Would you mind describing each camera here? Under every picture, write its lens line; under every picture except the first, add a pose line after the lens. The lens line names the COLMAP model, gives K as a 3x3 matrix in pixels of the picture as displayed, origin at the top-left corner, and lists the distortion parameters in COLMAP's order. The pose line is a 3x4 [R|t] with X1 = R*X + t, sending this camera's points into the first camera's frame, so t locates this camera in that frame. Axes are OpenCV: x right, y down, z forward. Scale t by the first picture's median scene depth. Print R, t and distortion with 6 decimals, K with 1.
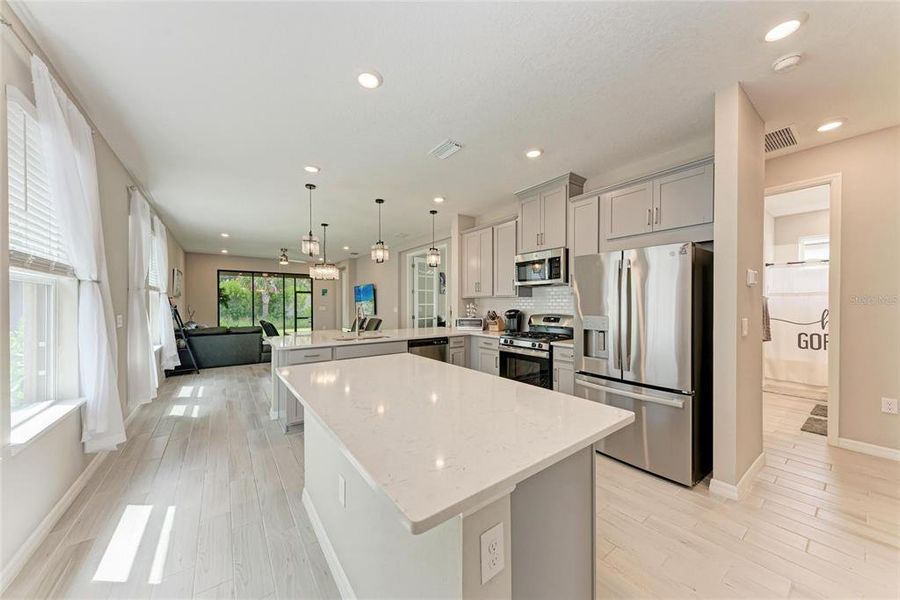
lens RADIAL K [[308.5, 0, 450.0], [0, 308.5, 300.0], [0, 0, 1]] dist [0.009972, -0.003995]
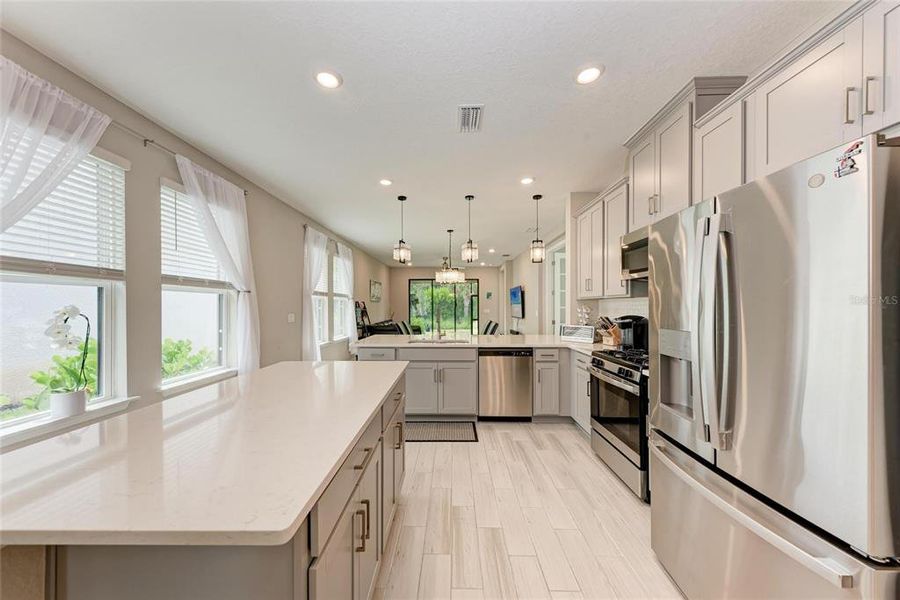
lens RADIAL K [[311.4, 0, 453.1], [0, 311.4, 303.5], [0, 0, 1]] dist [0.008512, -0.004207]
pose [[0.792697, -0.004444, -0.609599, 0.316960], [0.005771, 0.999983, 0.000214, 0.002090], [0.609588, -0.003688, 0.792710, 0.219421]]
